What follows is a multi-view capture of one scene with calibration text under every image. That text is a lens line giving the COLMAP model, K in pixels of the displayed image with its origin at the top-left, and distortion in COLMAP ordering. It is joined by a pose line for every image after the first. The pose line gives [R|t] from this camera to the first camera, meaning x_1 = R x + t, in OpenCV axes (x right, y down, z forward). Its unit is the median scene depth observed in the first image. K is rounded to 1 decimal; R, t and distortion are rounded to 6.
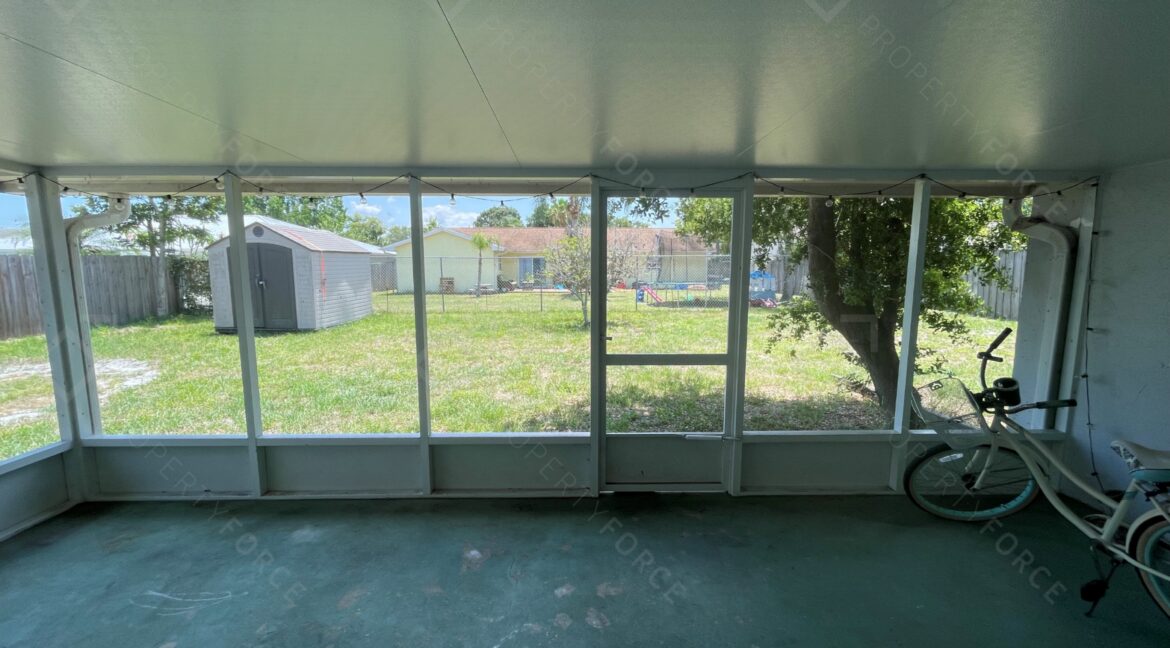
lens RADIAL K [[474.0, 0, 583.6], [0, 474.0, 322.4], [0, 0, 1]] dist [-0.003574, -0.000488]
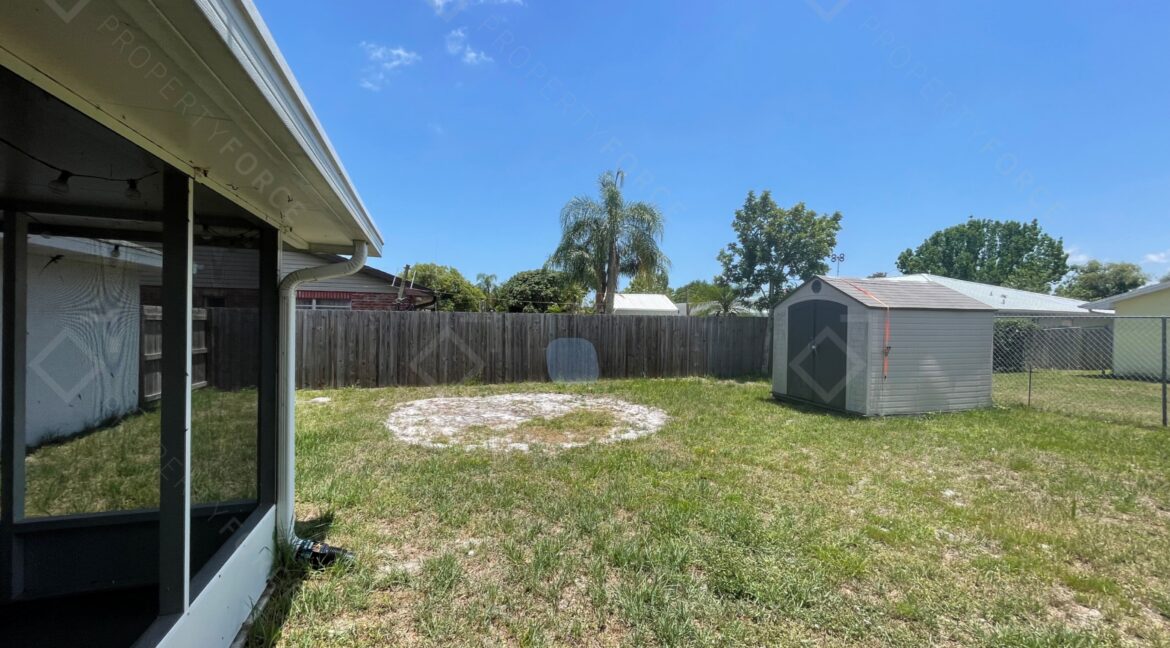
lens RADIAL K [[474.0, 0, 587.2], [0, 474.0, 322.3], [0, 0, 1]] dist [-0.003574, -0.000488]
pose [[0.292501, 0.006793, -0.956241, 0.002994], [-0.132015, 0.990687, -0.033344, -0.152415], [0.947109, 0.135991, 0.290674, 1.213578]]
